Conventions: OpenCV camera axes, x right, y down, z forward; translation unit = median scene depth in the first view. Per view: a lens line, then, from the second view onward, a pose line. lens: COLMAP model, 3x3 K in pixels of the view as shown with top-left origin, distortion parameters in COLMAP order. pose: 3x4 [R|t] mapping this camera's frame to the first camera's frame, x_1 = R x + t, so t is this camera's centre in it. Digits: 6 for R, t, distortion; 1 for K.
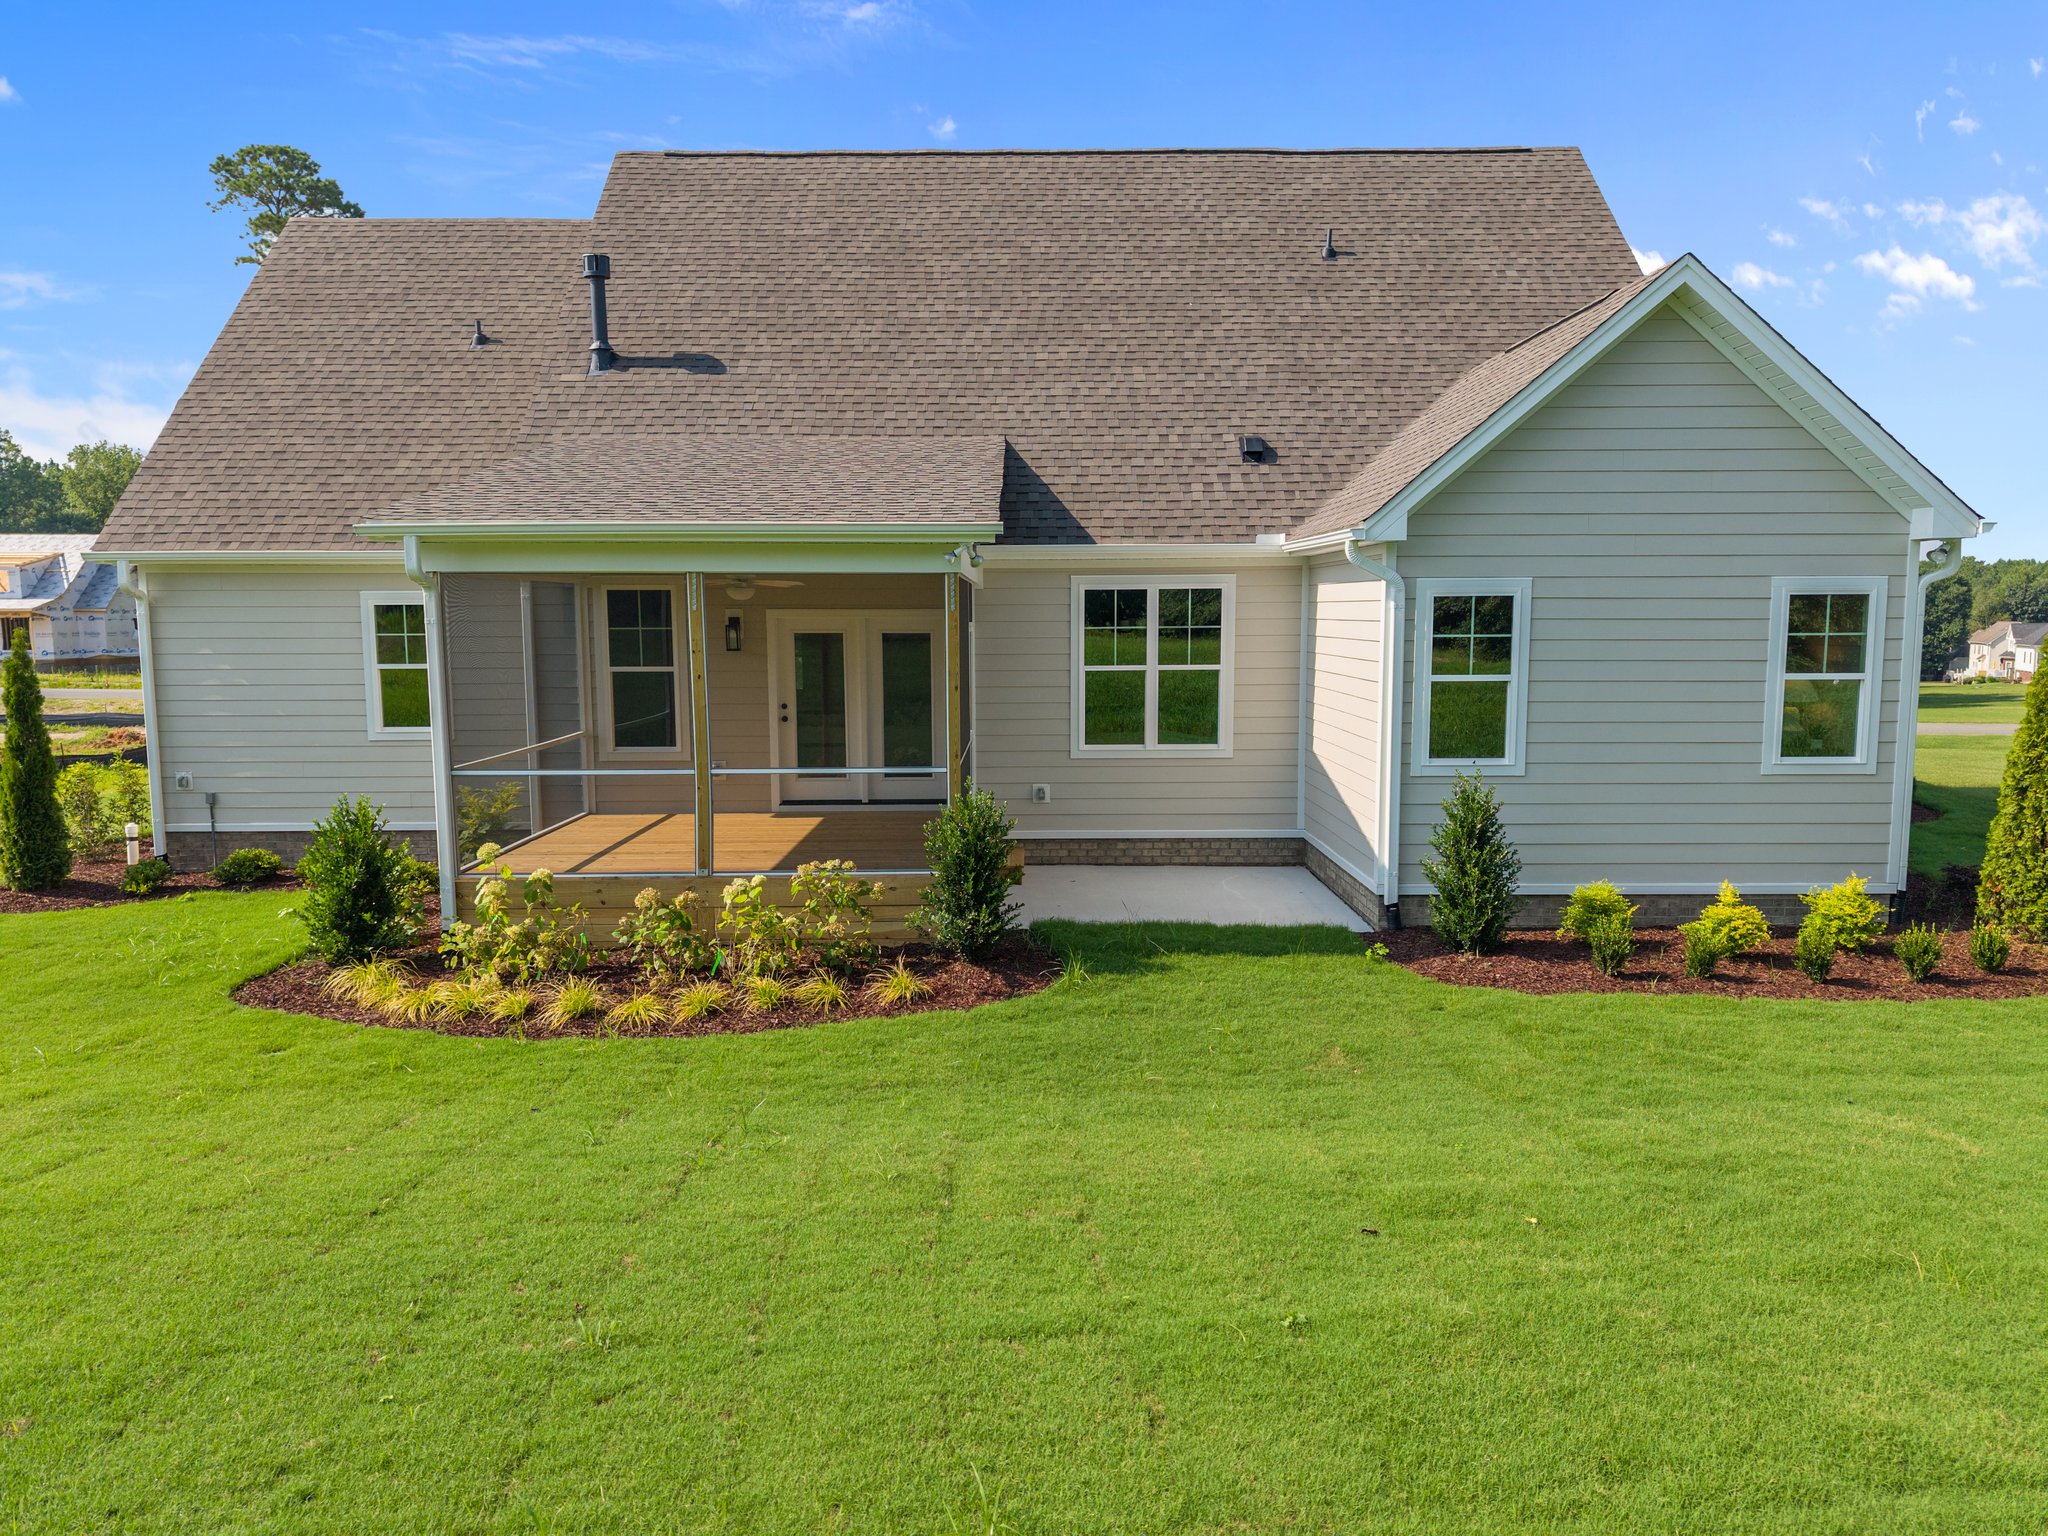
lens RADIAL K [[1364.7, 0, 1017.3], [0, 1364.7, 759.0], [0, 0, 1]] dist [0.035859, -0.035140]
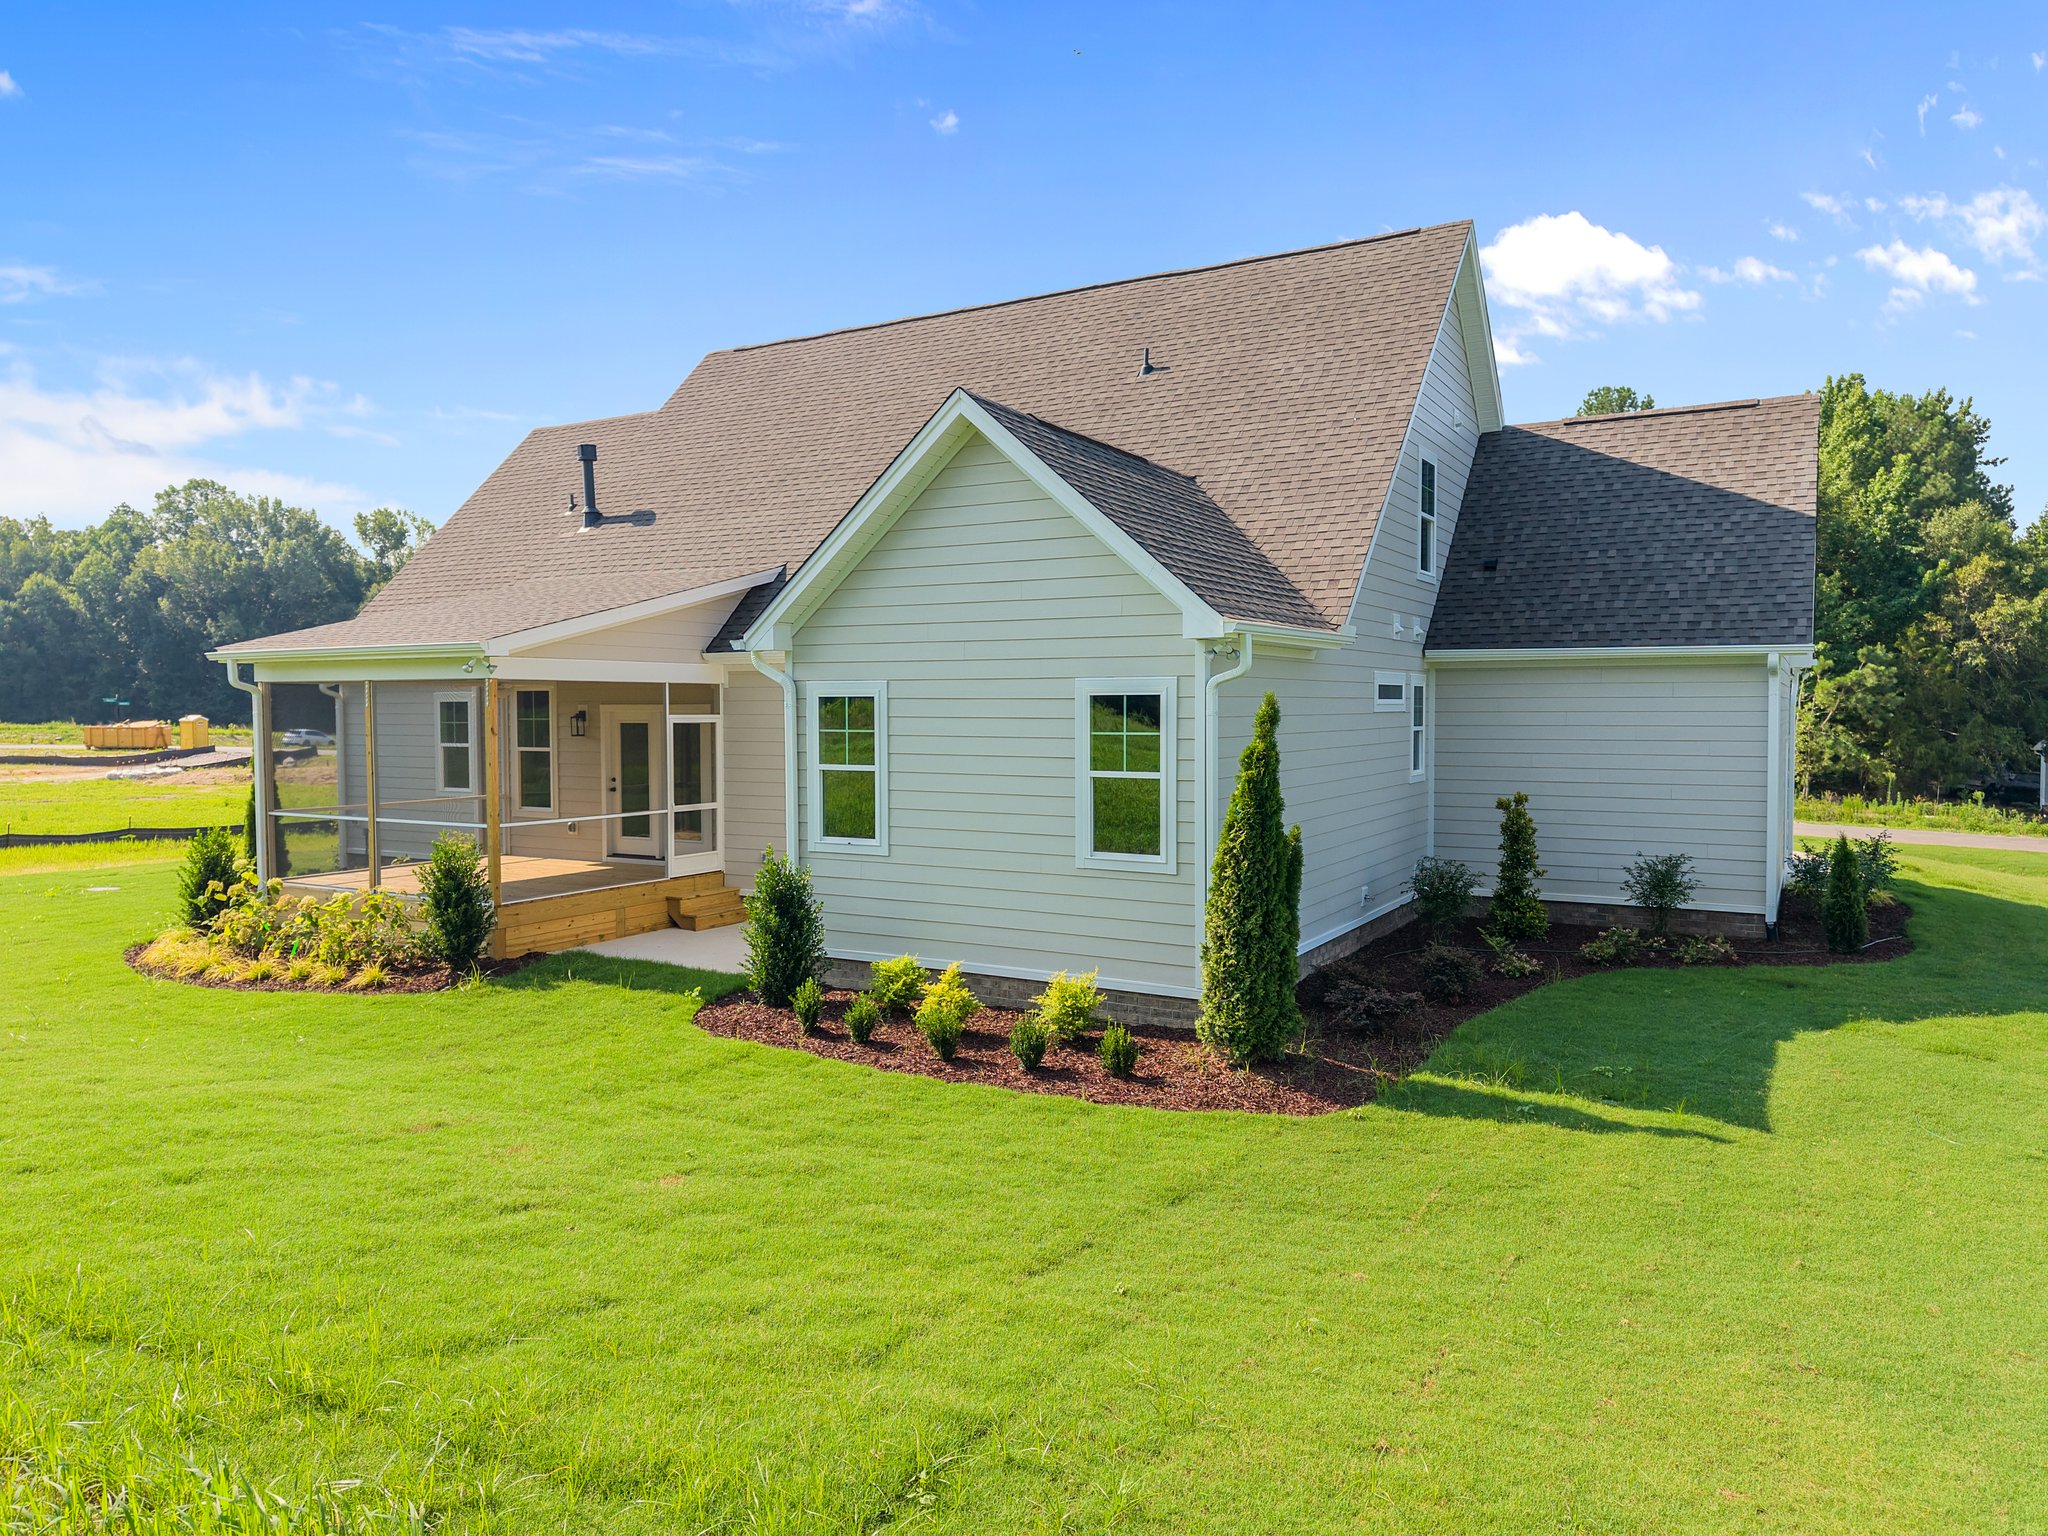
lens RADIAL K [[1364.7, 0, 1015.8], [0, 1364.7, 777.9], [0, 0, 1]] dist [0.035859, -0.035140]
pose [[0.866352, 0.029202, -0.498580, 0.809247], [-0.055719, 0.997709, -0.038382, -0.011603], [0.496317, 0.061032, 0.865994, 0.066571]]
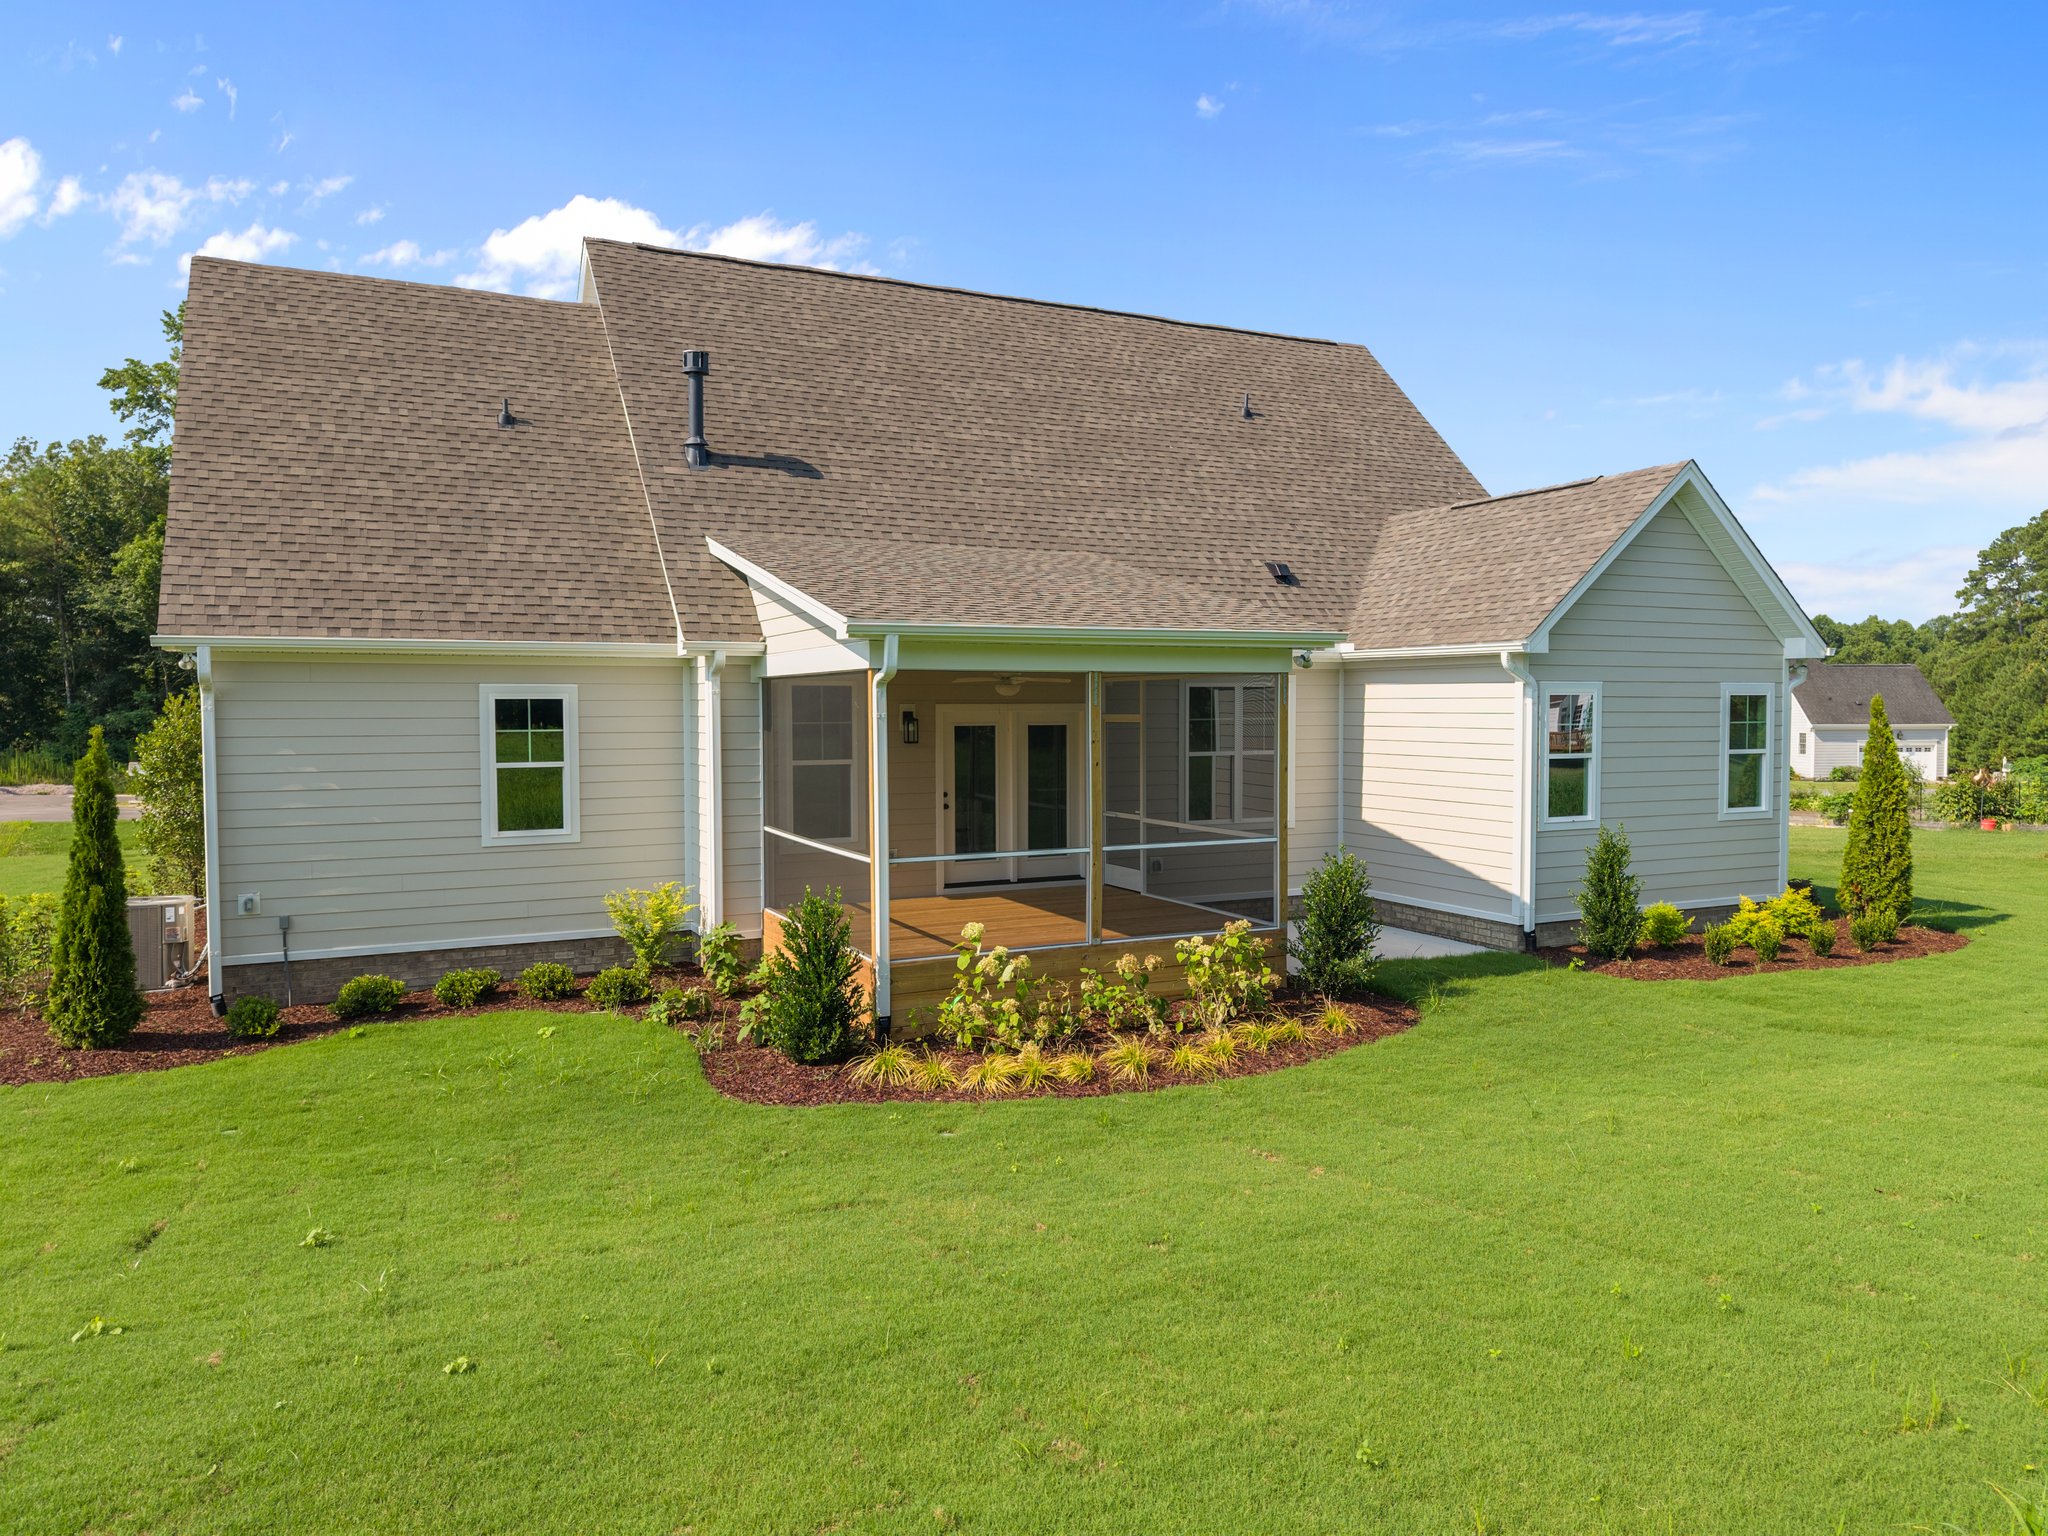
lens RADIAL K [[1364.7, 0, 1036.1], [0, 1364.7, 751.3], [0, 0, 1]] dist [0.035859, -0.035140]
pose [[0.900936, -0.014094, 0.433723, -0.568581], [0.045873, 0.996966, -0.062892, -0.002590], [-0.431520, 0.076558, 0.898849, 0.017168]]
